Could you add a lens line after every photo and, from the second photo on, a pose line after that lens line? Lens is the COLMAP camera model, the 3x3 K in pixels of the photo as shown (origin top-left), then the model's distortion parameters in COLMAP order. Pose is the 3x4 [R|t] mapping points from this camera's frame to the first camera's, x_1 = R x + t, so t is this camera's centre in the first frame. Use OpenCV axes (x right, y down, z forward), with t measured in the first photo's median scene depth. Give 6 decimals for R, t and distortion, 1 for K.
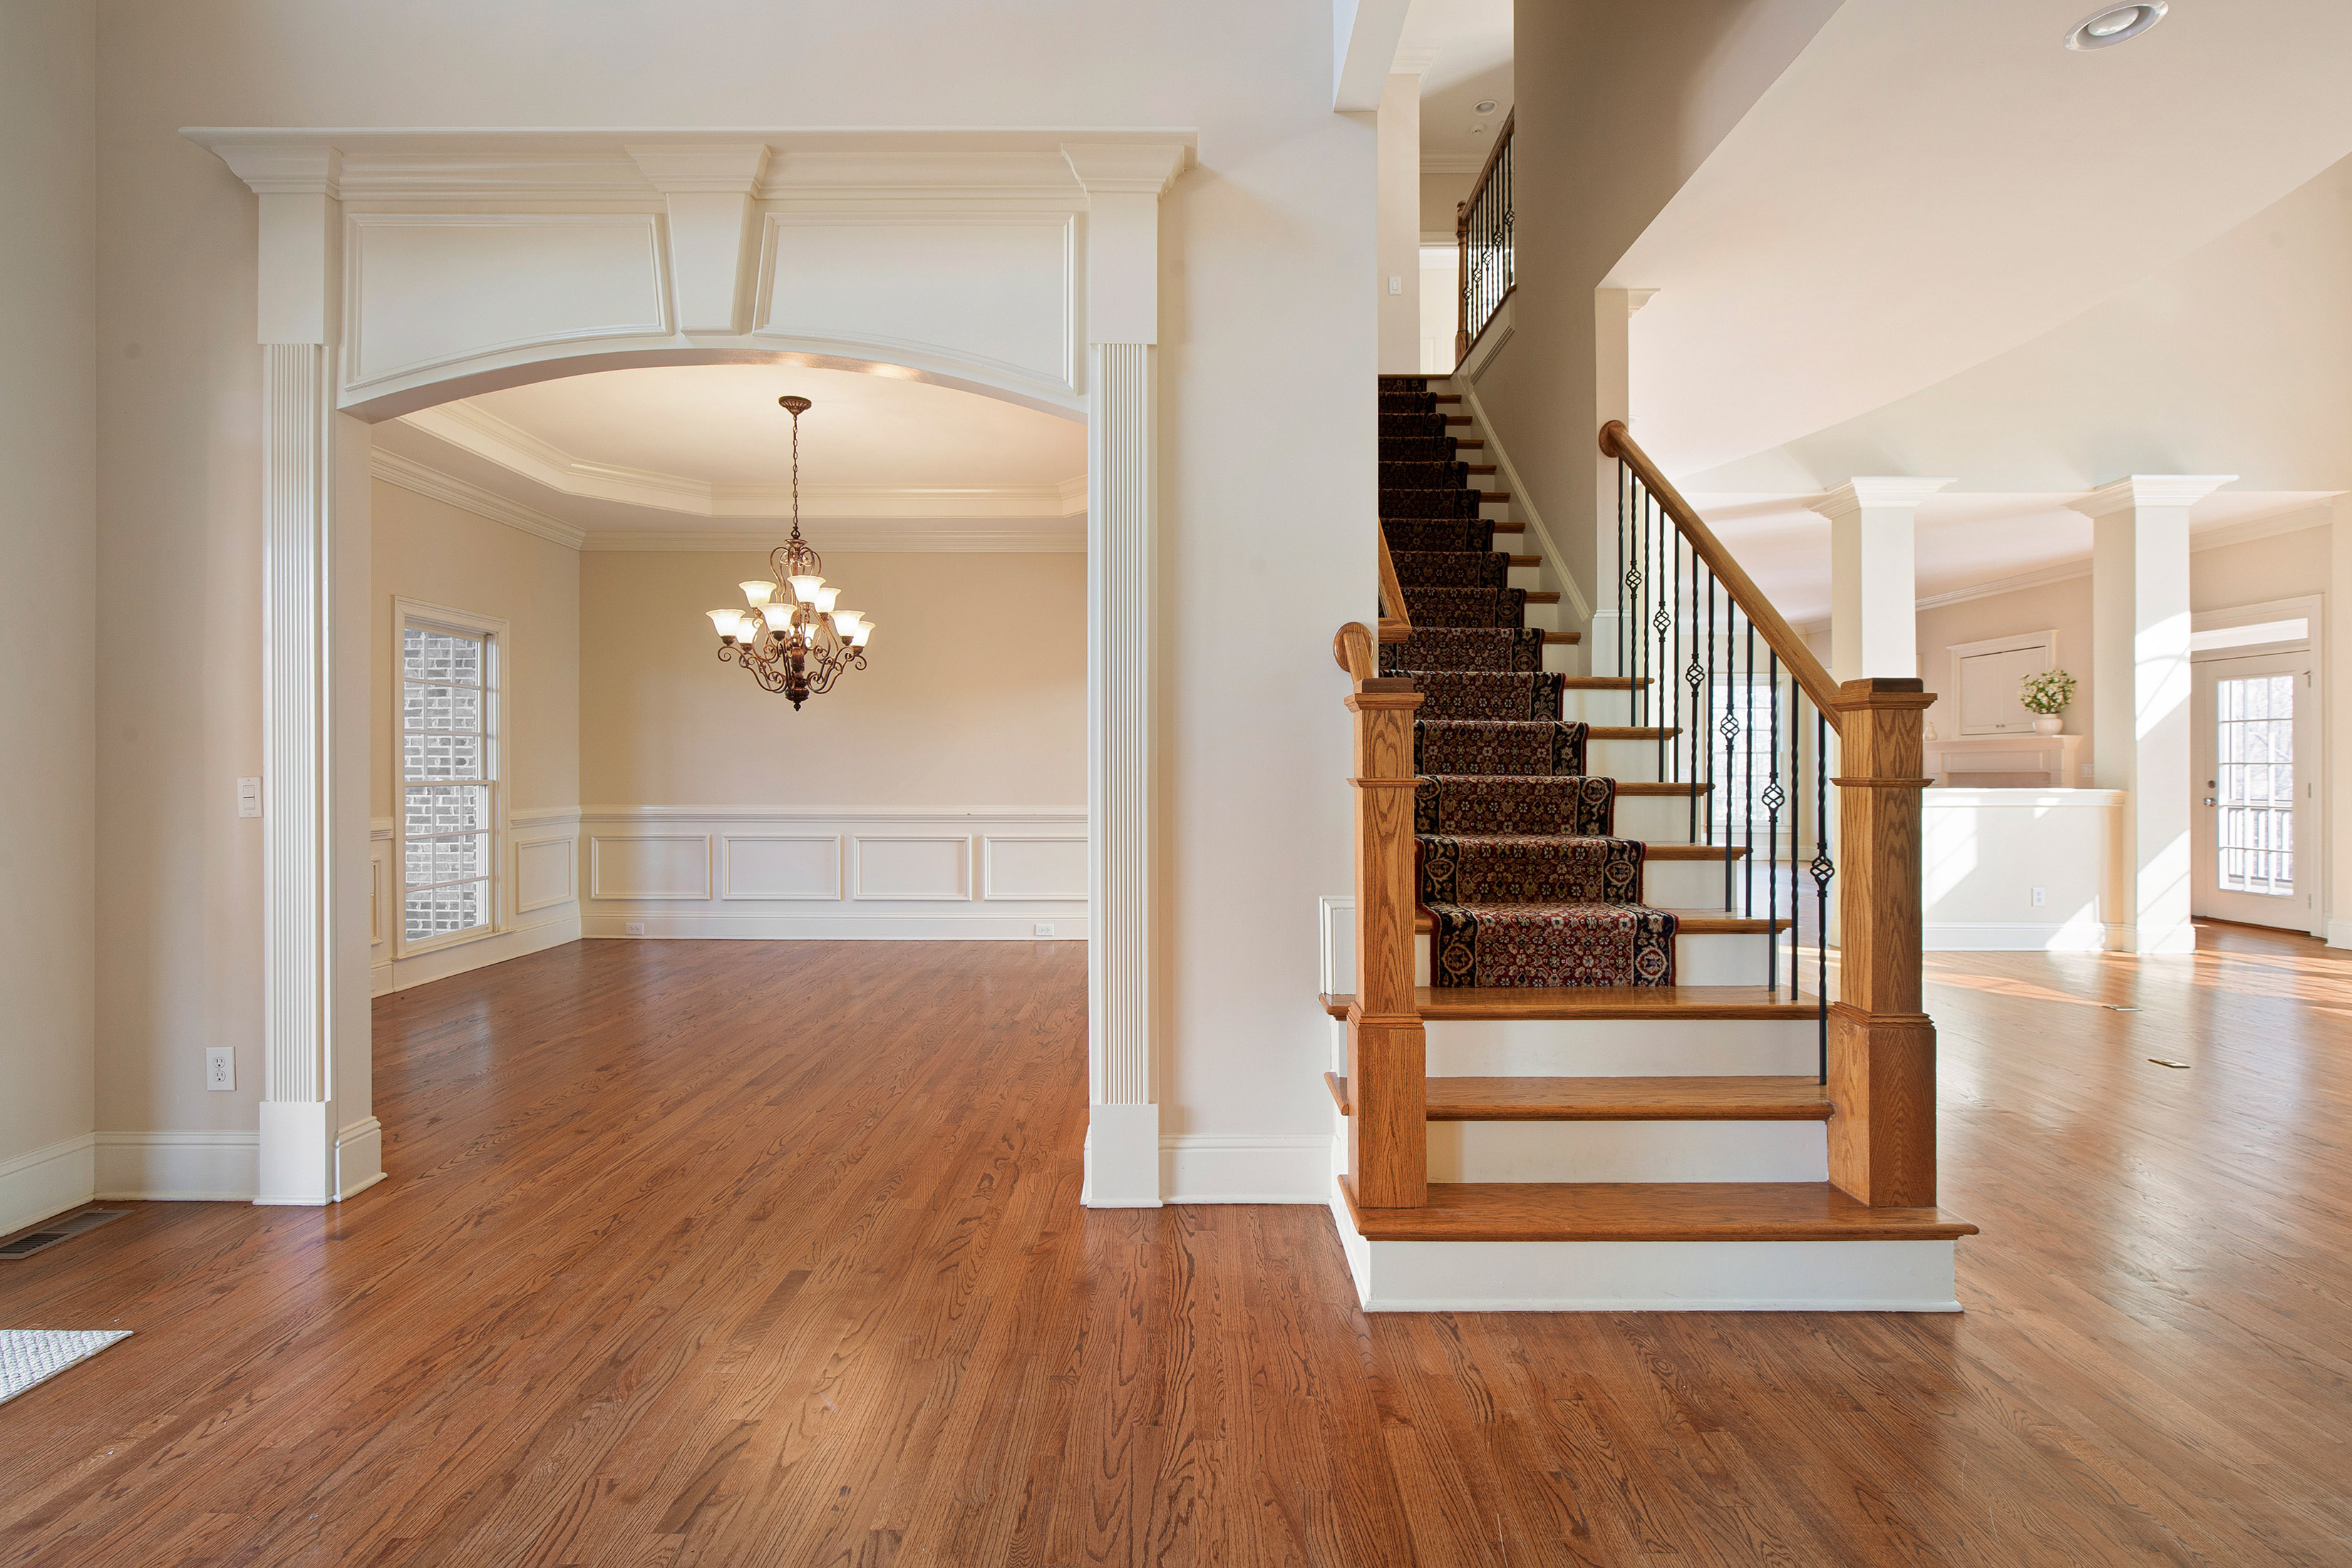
lens RADIAL K [[1116.1, 0, 1190.6], [0, 1116.1, 794.5], [0, 0, 1]] dist [0.003698, 0.000428]
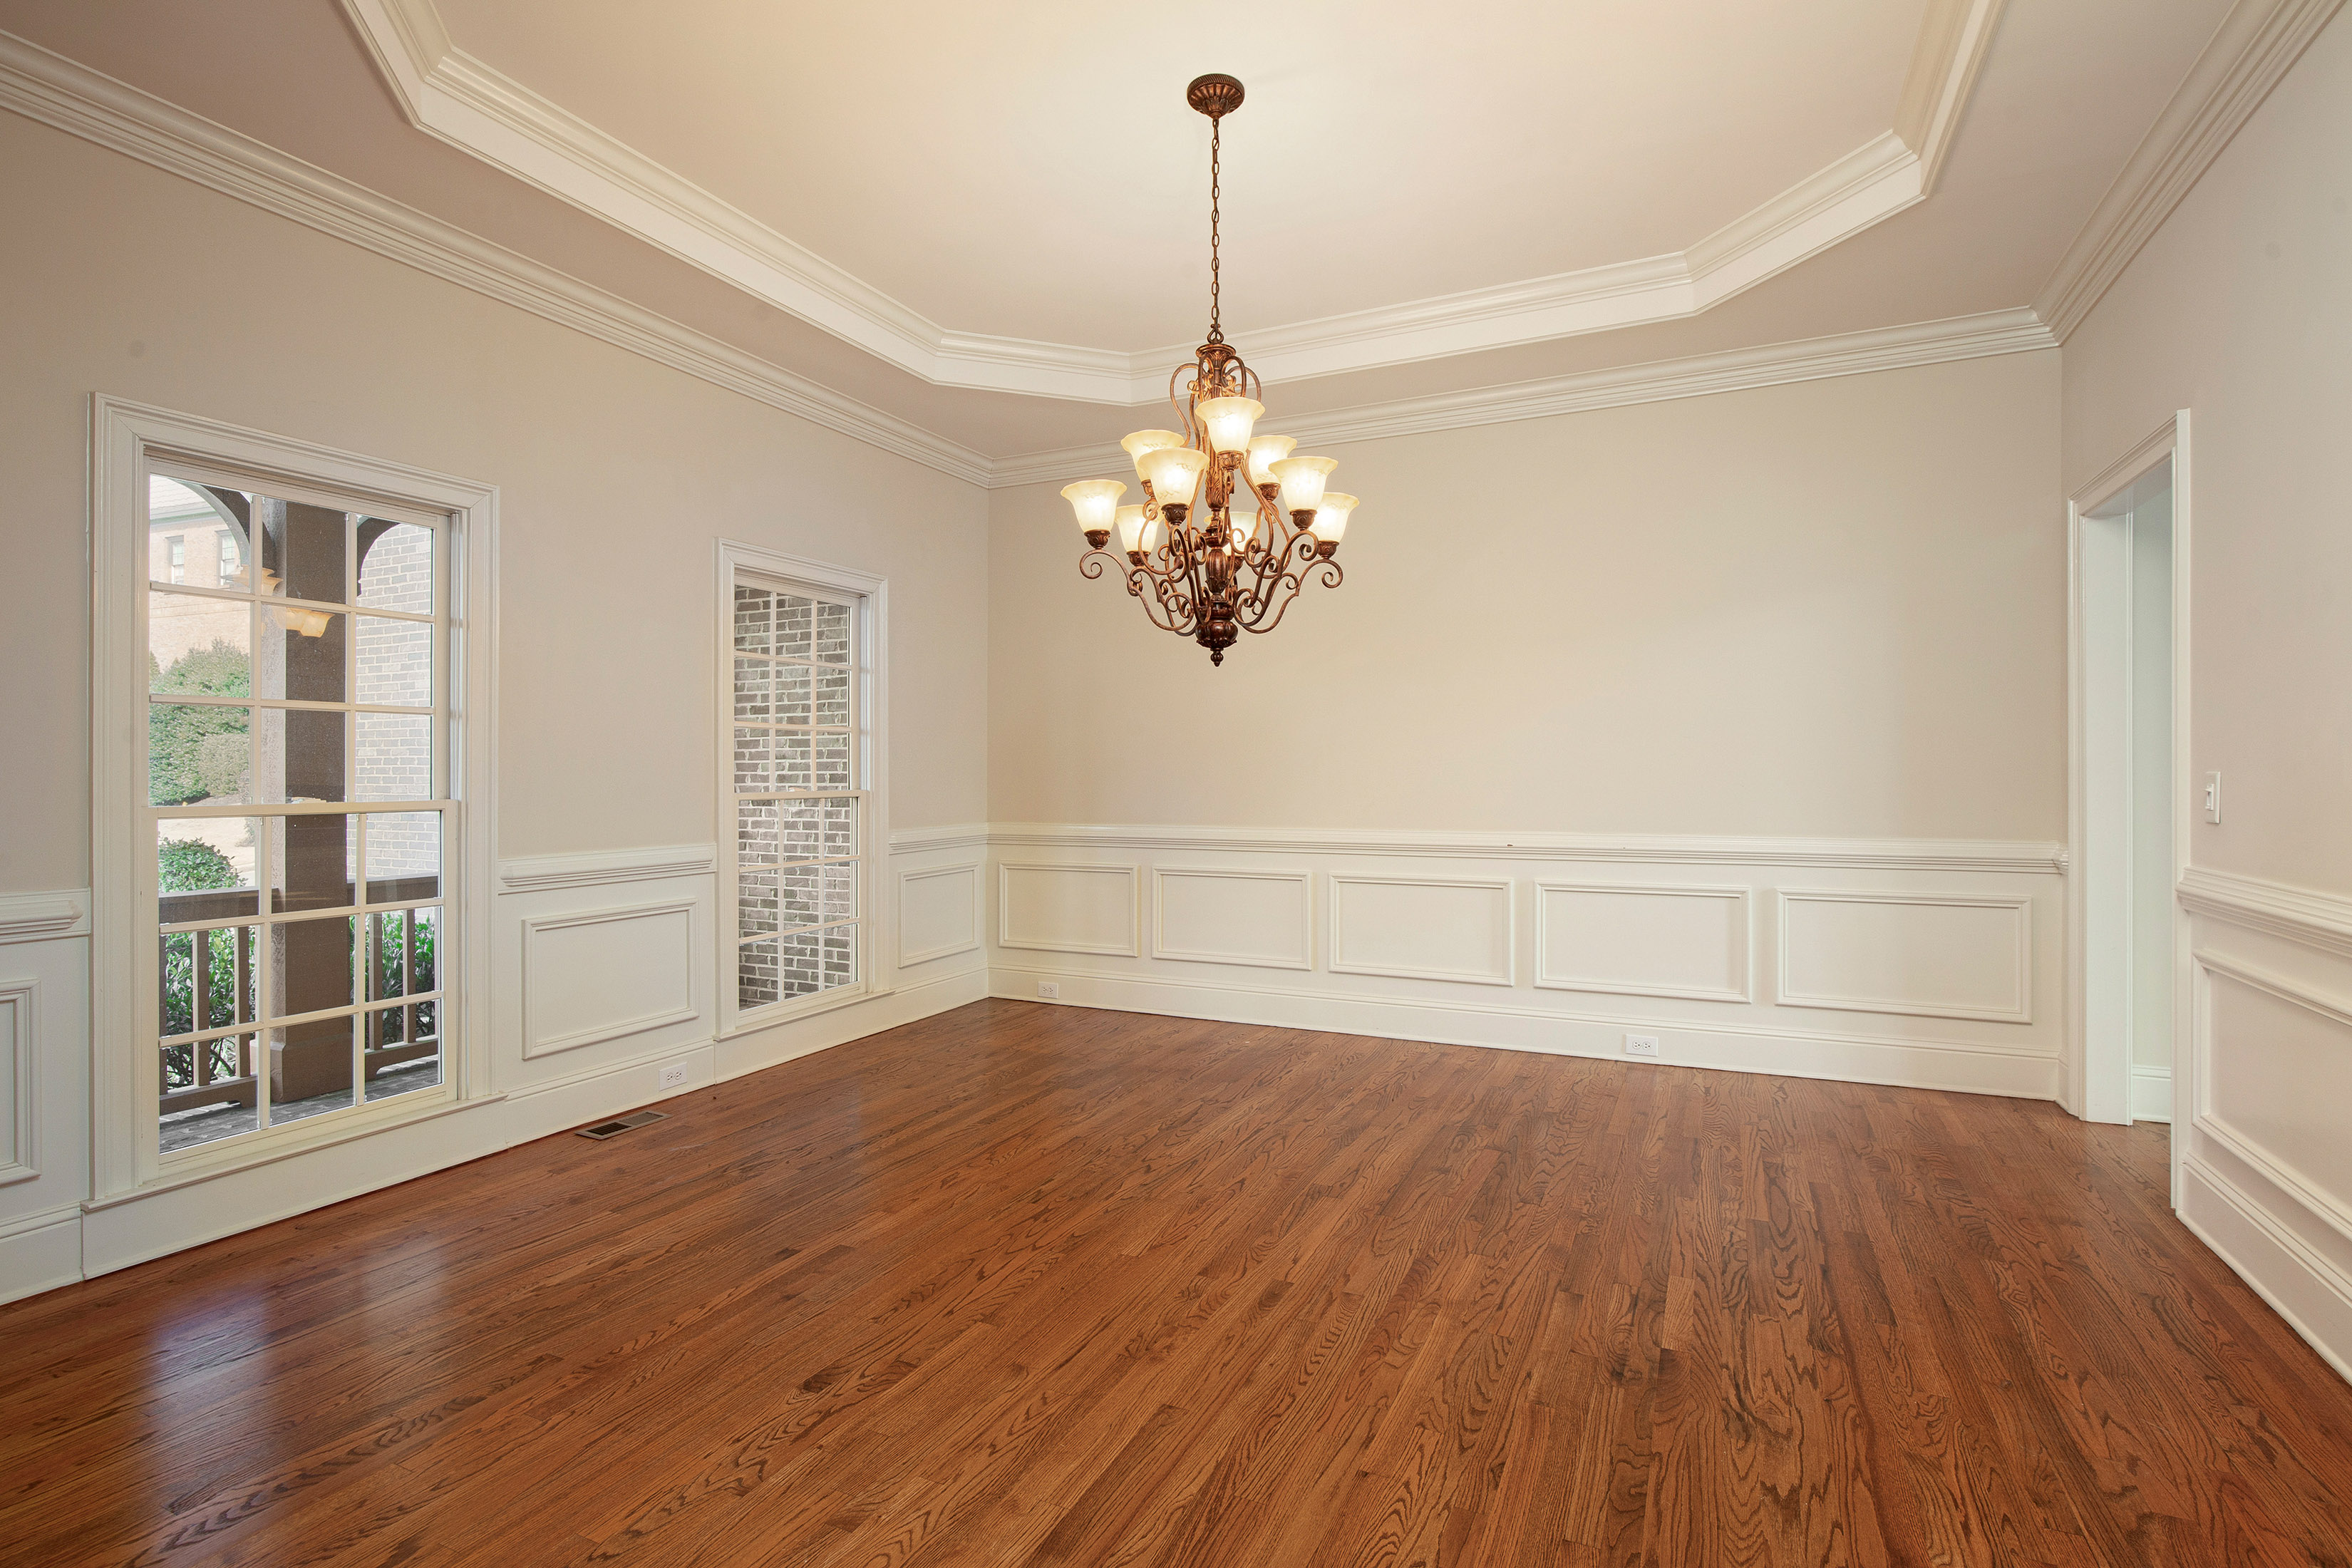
lens RADIAL K [[1148.7, 0, 1176.0], [0, 1148.7, 784.0], [0, 0, 1]] dist [-0.002497, -0.000528]
pose [[0.903488, -0.000529, -0.428613, -0.106067], [-0.005269, 0.999910, -0.012340, -0.008736], [0.428581, 0.013407, 0.903404, 0.392847]]
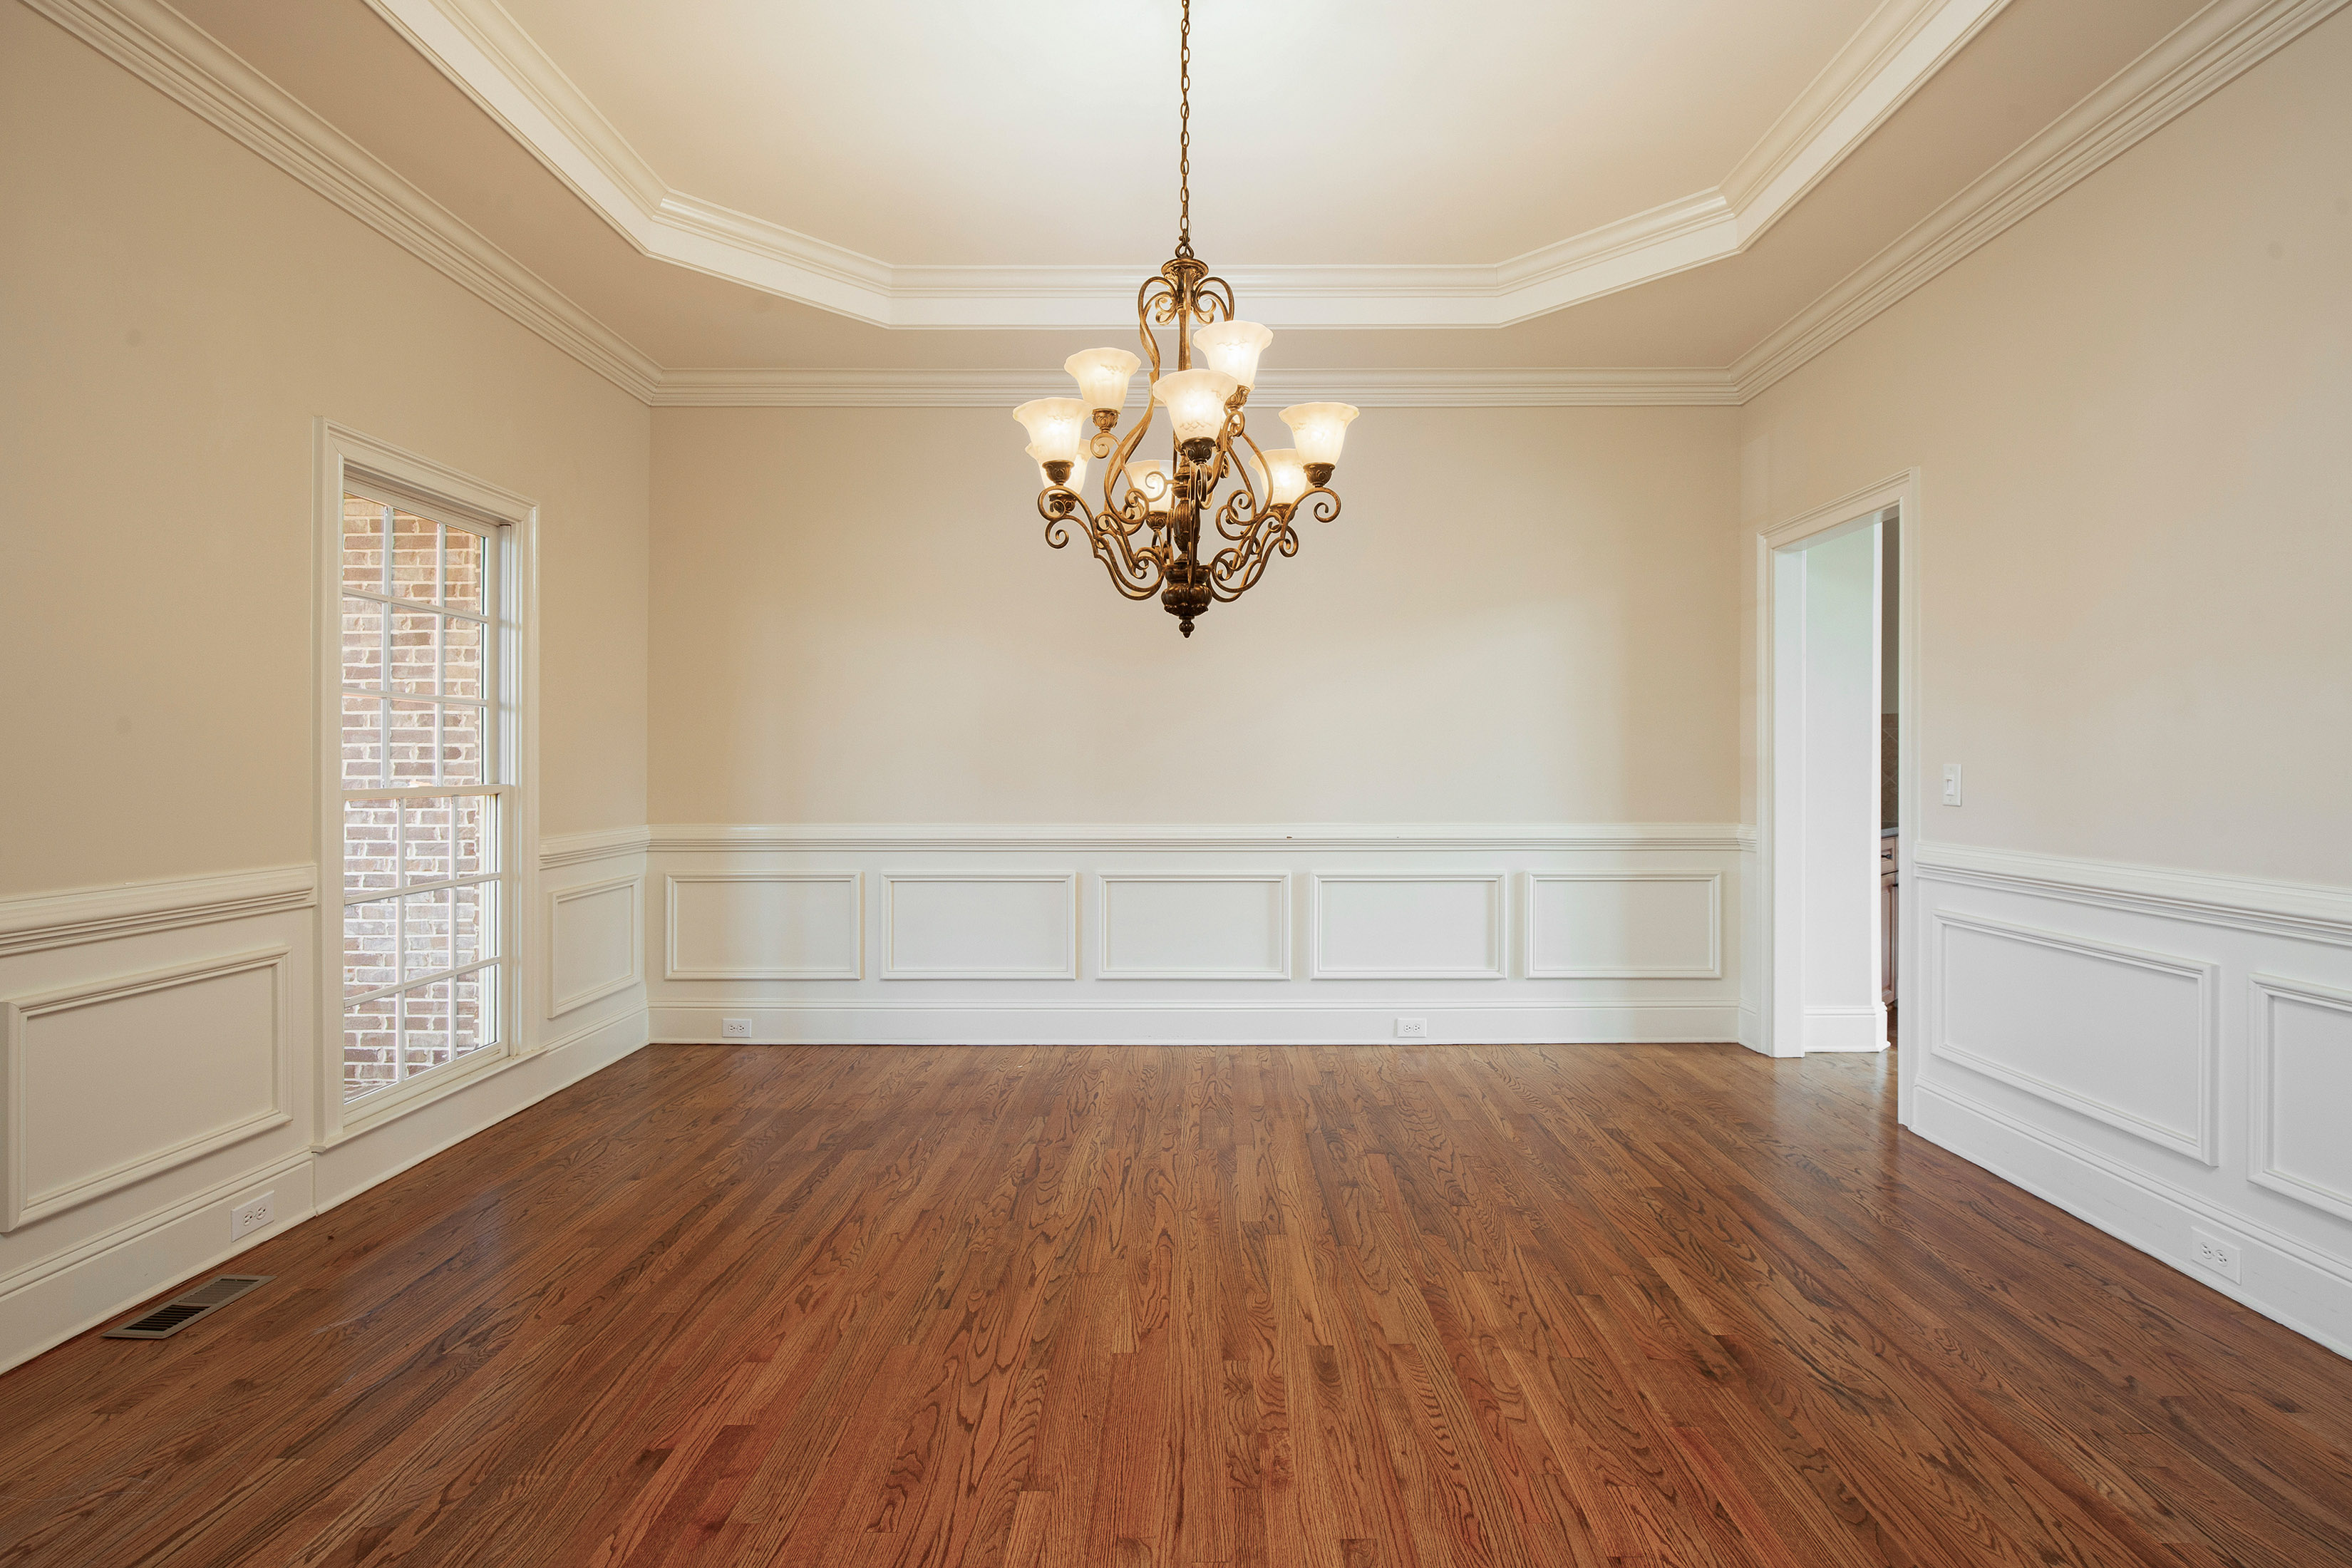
lens RADIAL K [[1156.3, 0, 1218.7], [0, 1156.3, 773.7], [0, 0, 1]] dist [-0.002974, -0.000137]
pose [[0.999963, -0.002354, 0.008218, -0.274147], [0.002474, 0.999889, -0.014715, -0.009205], [-0.008183, 0.014734, 0.999858, 0.419085]]
